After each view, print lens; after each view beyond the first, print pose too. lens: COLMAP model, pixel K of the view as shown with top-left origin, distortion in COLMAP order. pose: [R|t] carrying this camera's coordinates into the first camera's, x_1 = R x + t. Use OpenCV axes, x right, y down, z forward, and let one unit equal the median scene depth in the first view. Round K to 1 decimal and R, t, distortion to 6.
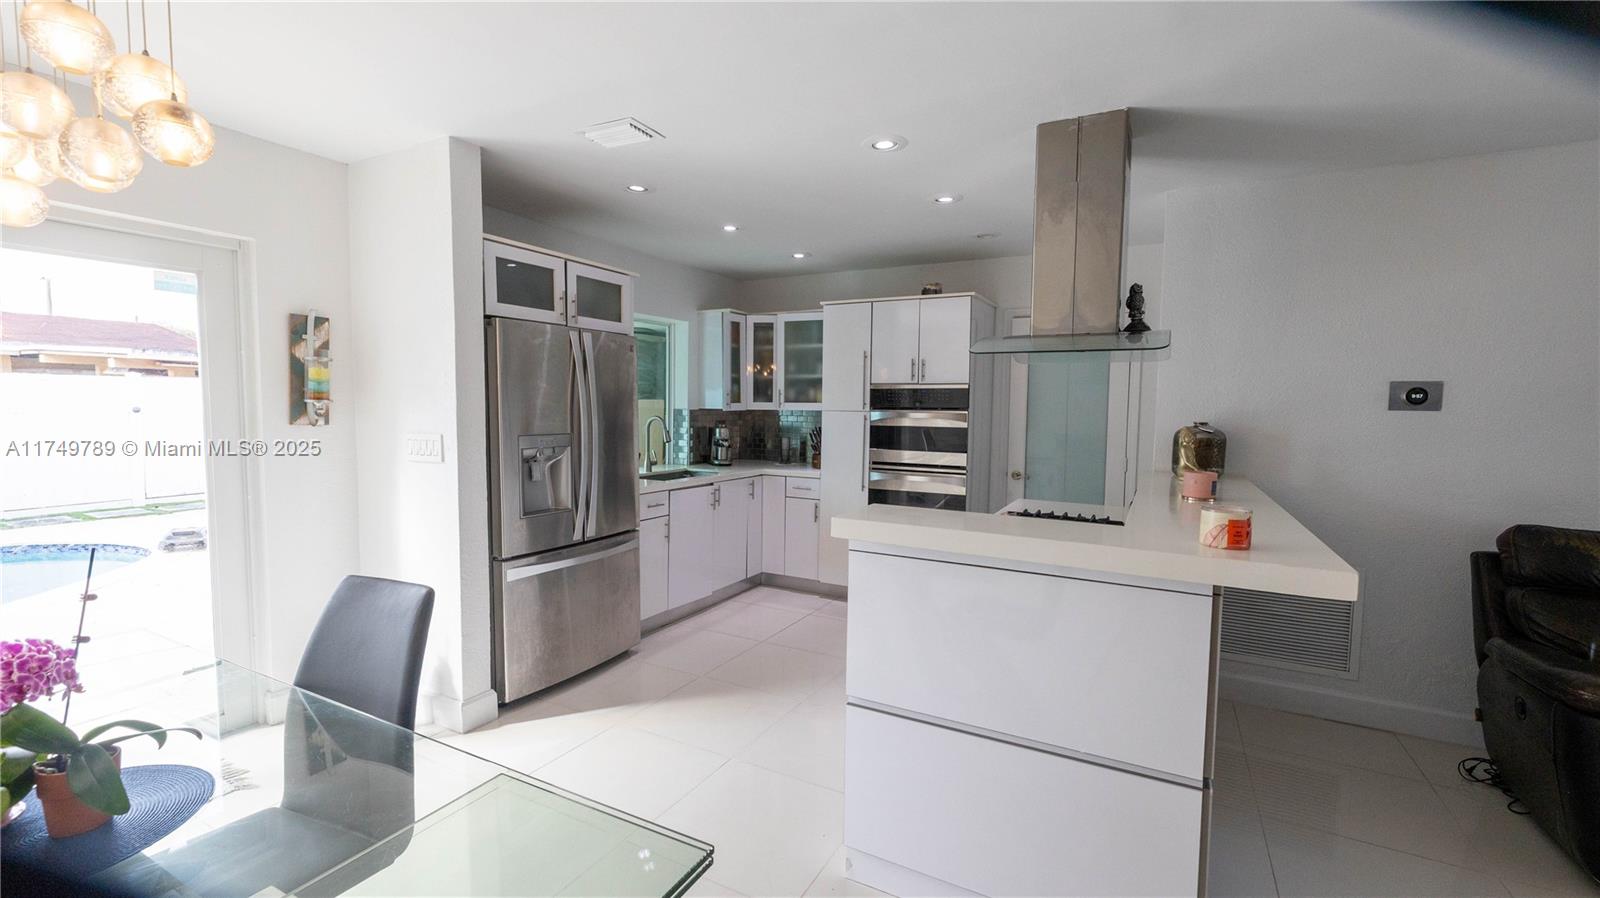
lens RADIAL K [[671.8, 0, 798.5], [0, 671.8, 442.5], [0, 0, 1]] dist [-0.001046, -0.000142]
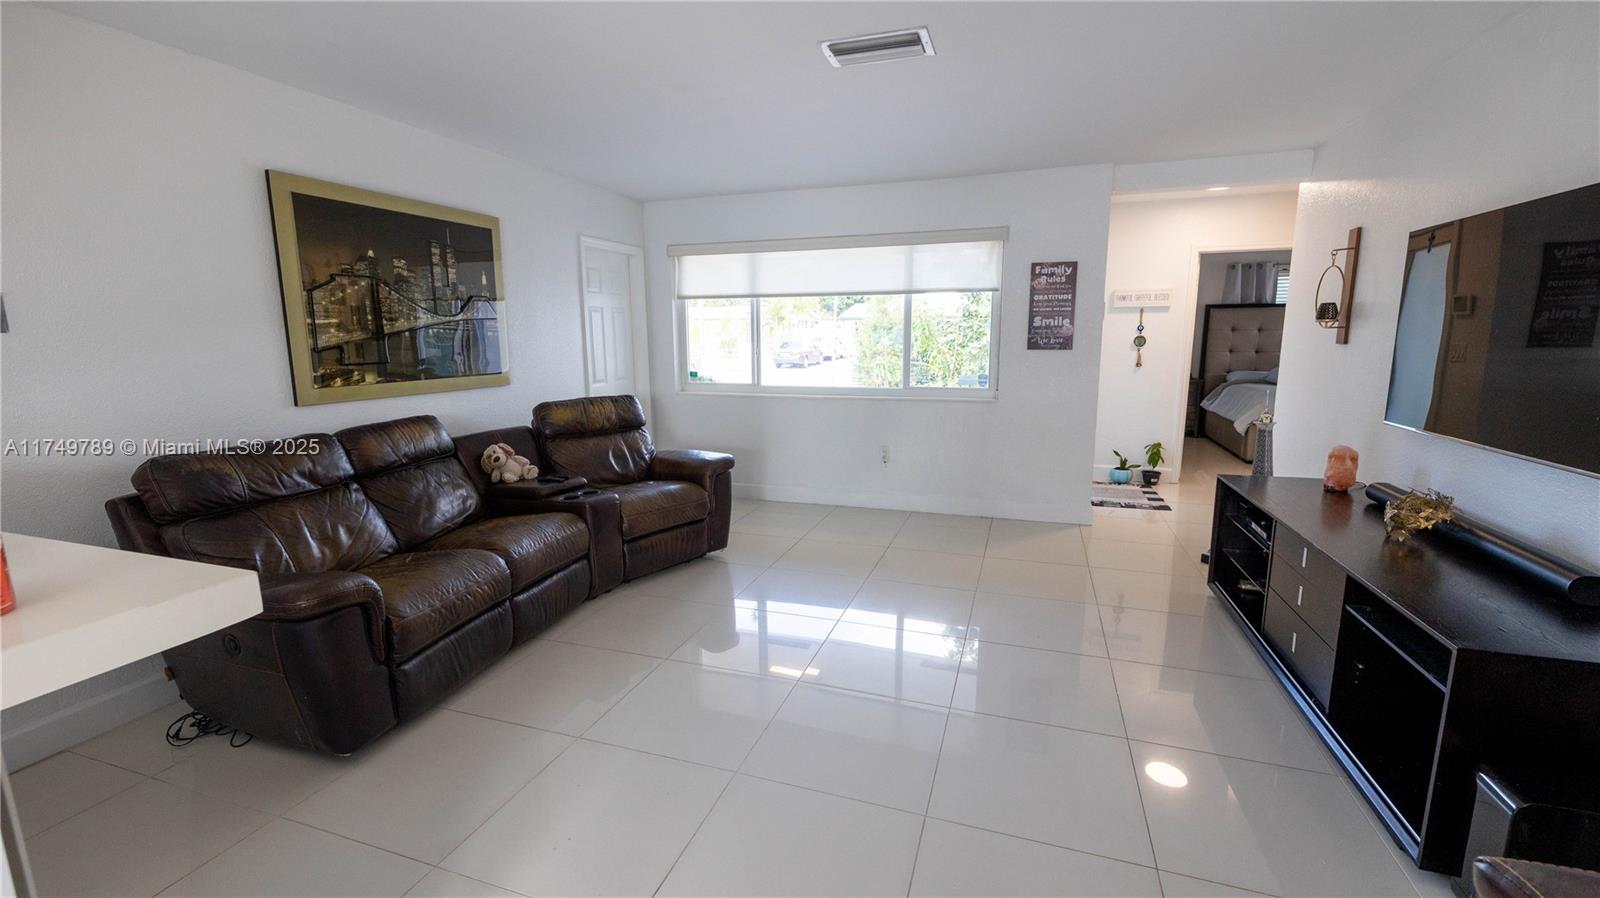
lens RADIAL K [[671.8, 0, 801.5], [0, 671.8, 448.3], [0, 0, 1]] dist [-0.001046, -0.000142]
pose [[-0.173869, -0.183644, 0.967494, 0.042275], [0.062965, 0.978374, 0.197025, -0.010512], [-0.982754, 0.095175, -0.158545, 0.224323]]
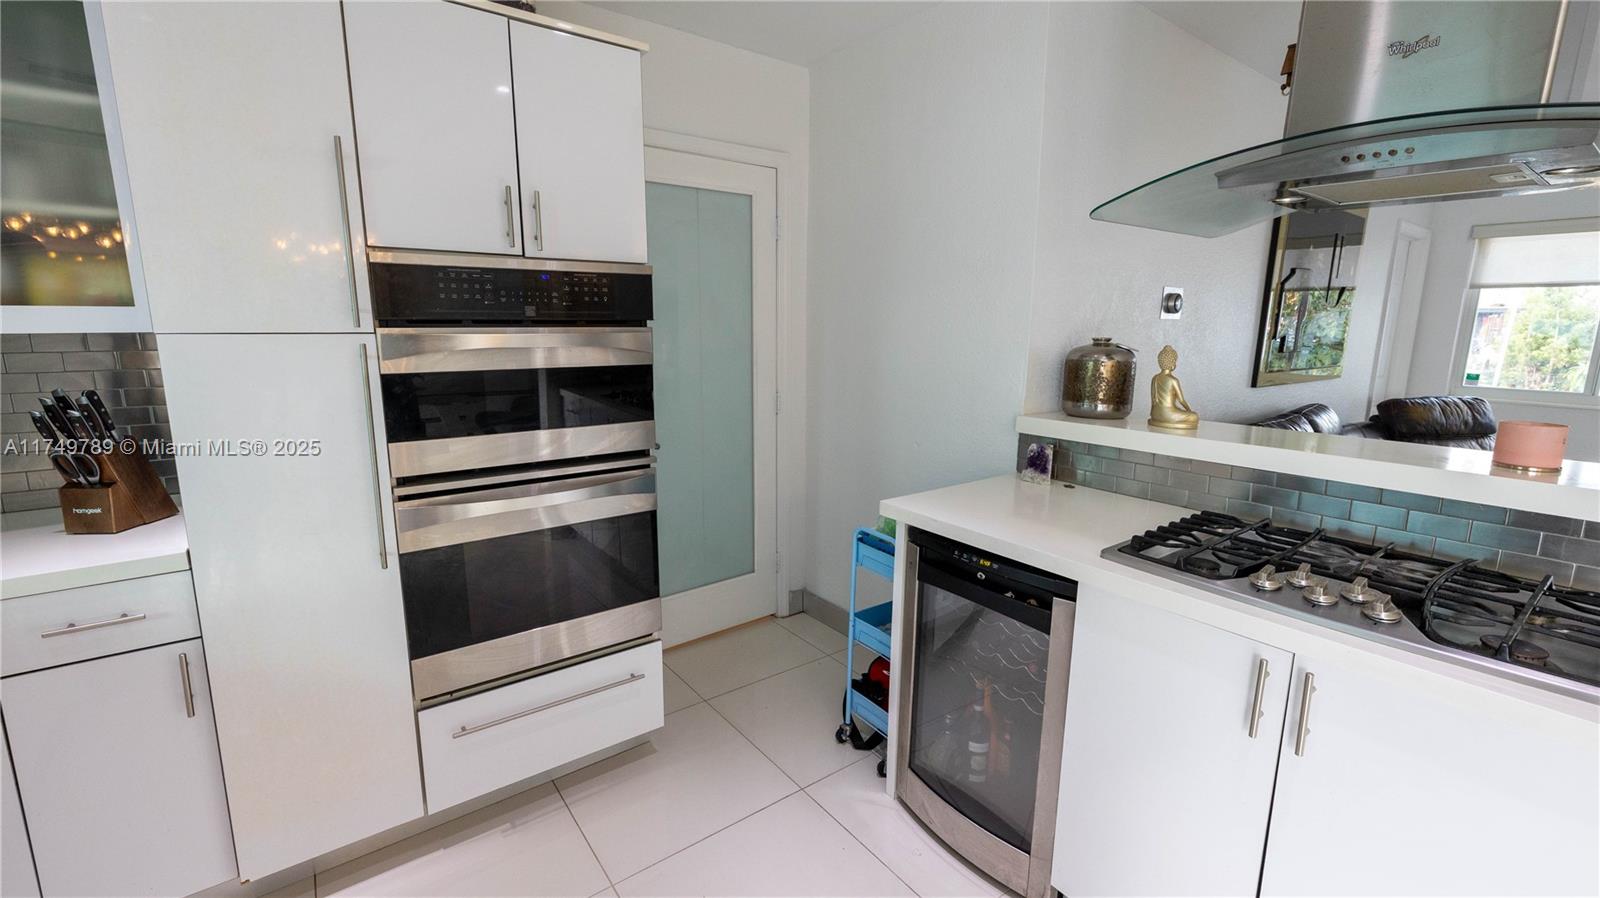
lens RADIAL K [[671.8, 0, 793.9], [0, 671.8, 442.1], [0, 0, 1]] dist [-0.001046, -0.000142]
pose [[0.412949, -0.172394, 0.894289, -0.164891], [0.050642, 0.984749, 0.166448, -0.054646], [-0.909345, -0.023446, 0.415381, 0.970068]]
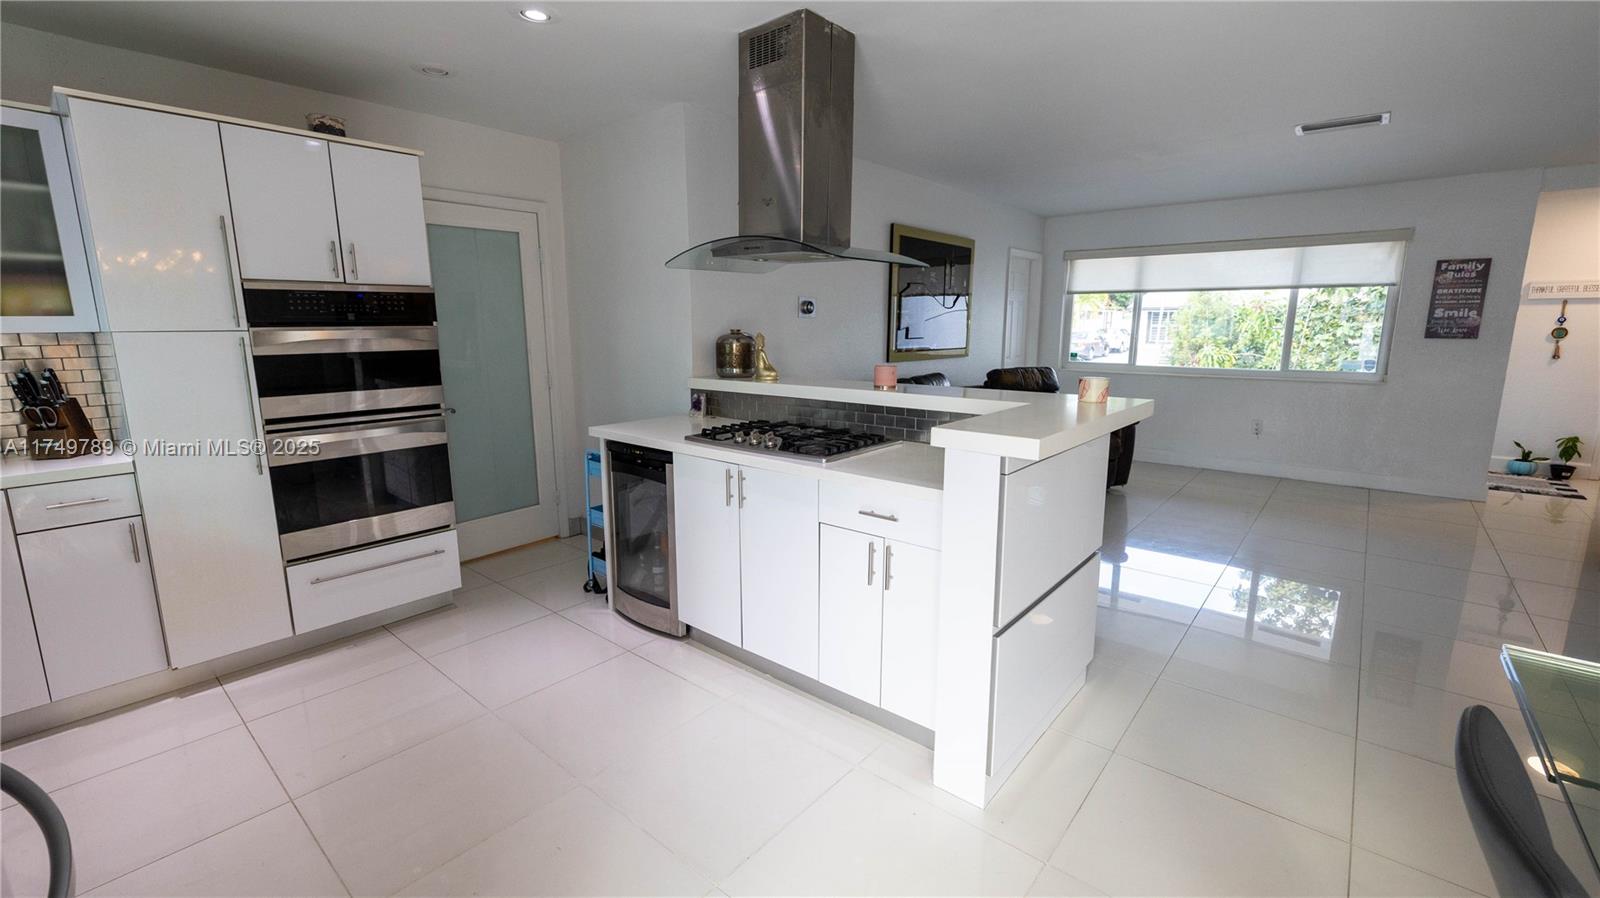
lens RADIAL K [[671.8, 0, 794.9], [0, 671.8, 442.9], [0, 0, 1]] dist [-0.001046, -0.000142]
pose [[0.202153, -0.188649, 0.961013, -0.506673], [0.061693, 0.981776, 0.179747, -0.038889], [-0.977409, 0.022951, 0.210107, 0.644052]]
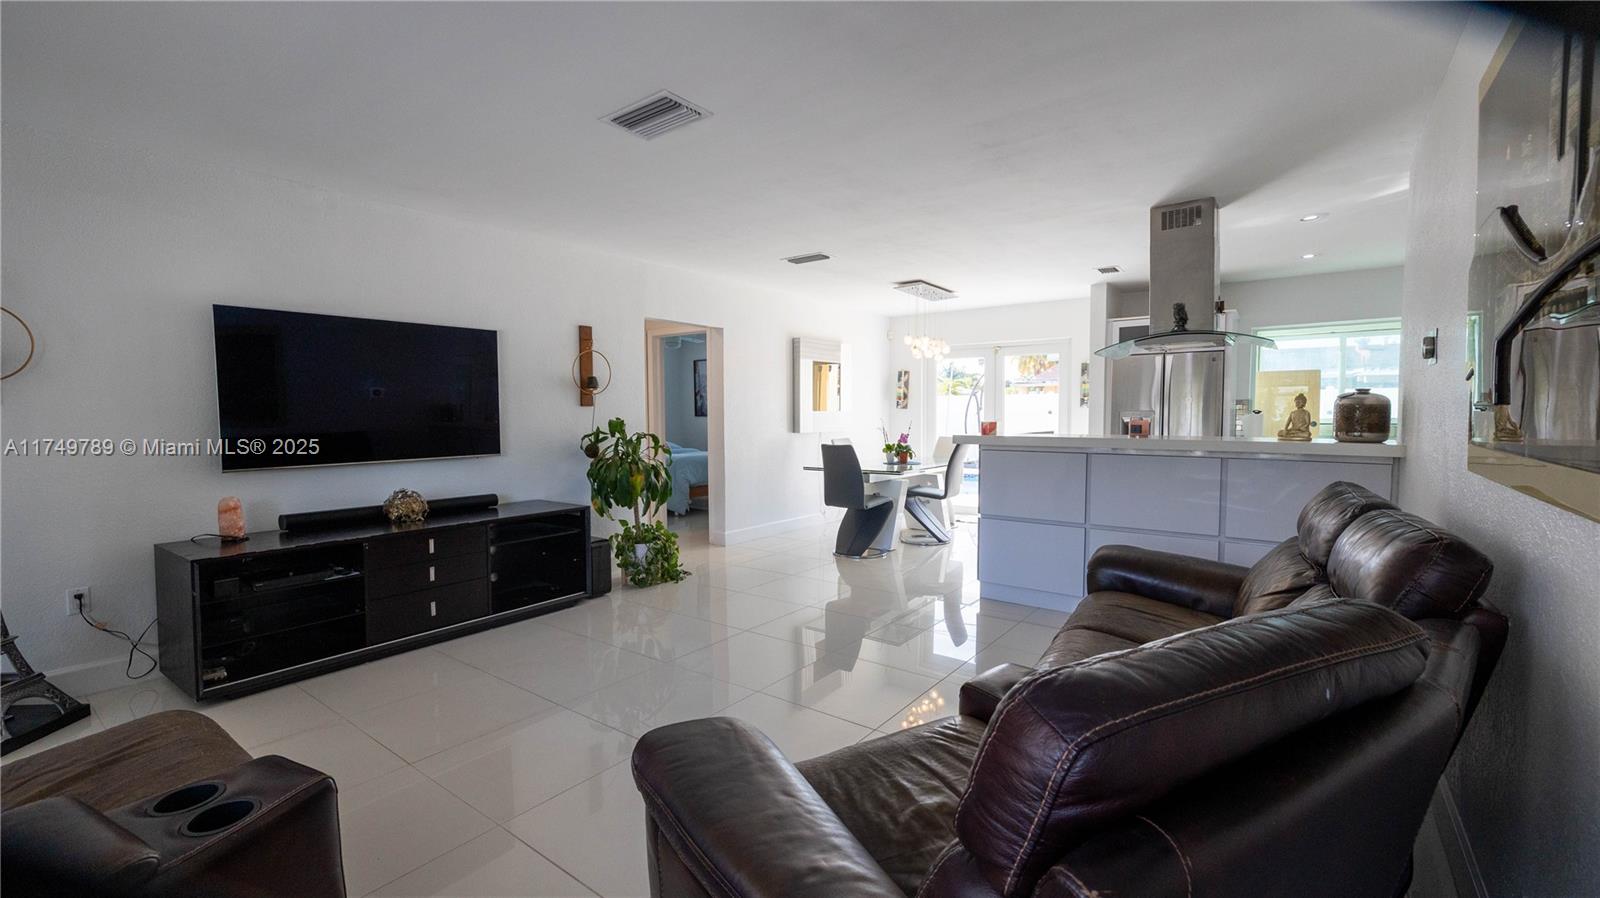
lens RADIAL K [[671.8, 0, 795.2], [0, 671.8, 447.0], [0, 0, 1]] dist [-0.001046, -0.000142]
pose [[-0.147998, 0.039159, -0.988212, 1.674241], [-0.053550, 0.997433, 0.047544, 0.053761], [0.987537, 0.059955, -0.145521, 0.279440]]
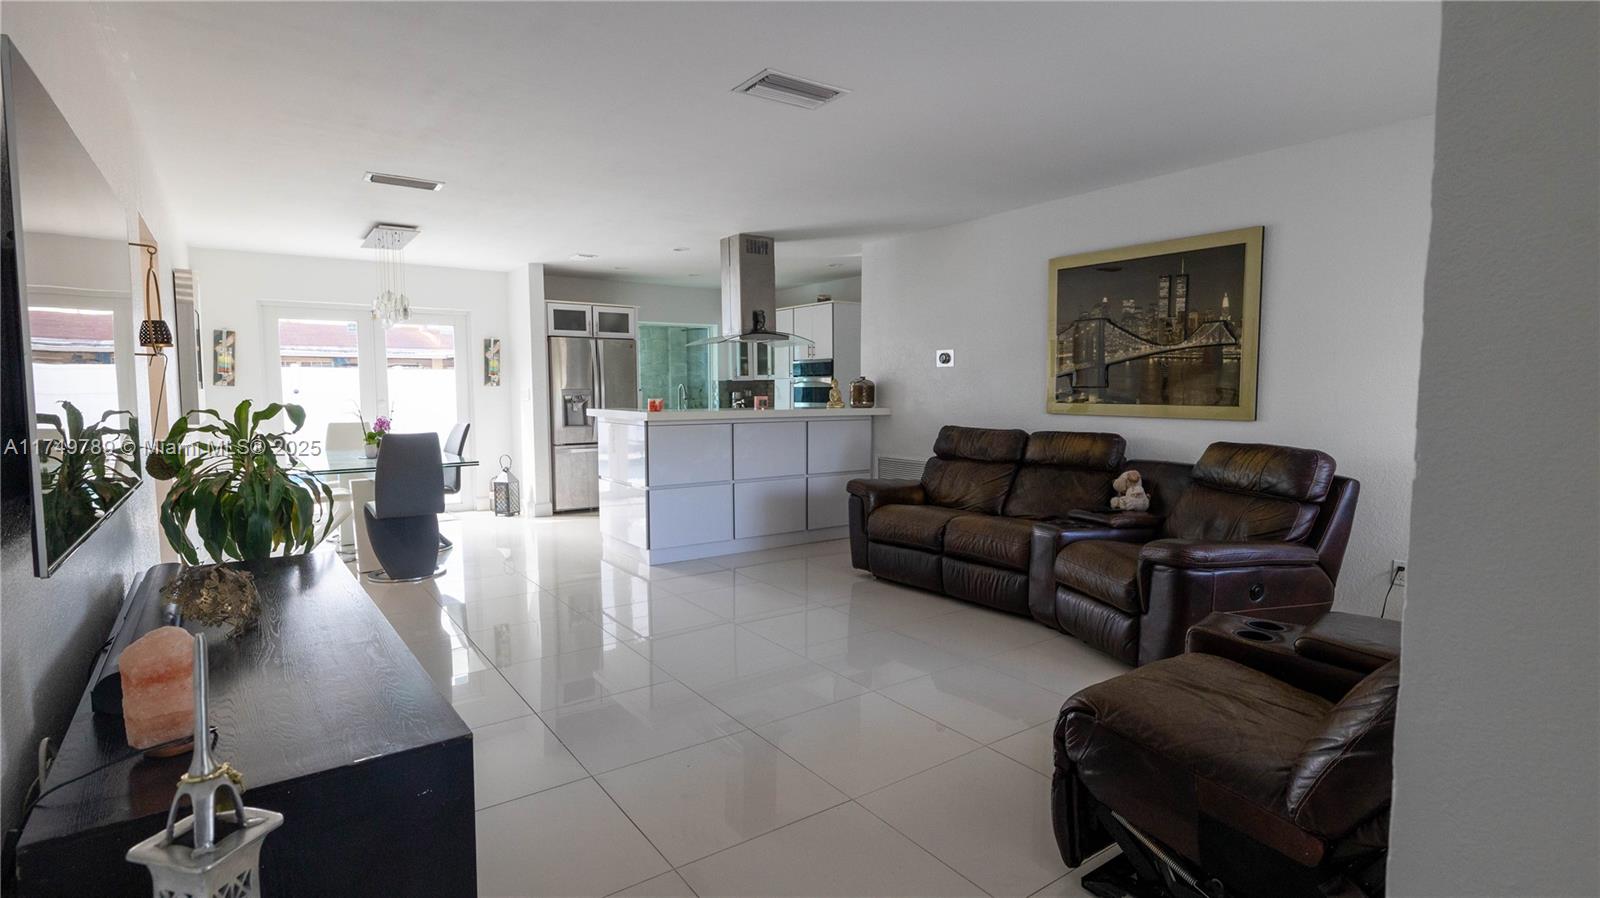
lens RADIAL K [[781.2, 0, 801.9], [0, 781.2, 443.3], [0, 0, 1]] dist [-0.003278, -0.000119]
pose [[0.897972, 0.015177, -0.439792, 1.311879], [-0.011490, 0.999873, 0.011045, 0.119458], [0.439903, -0.004865, 0.898032, -0.886528]]
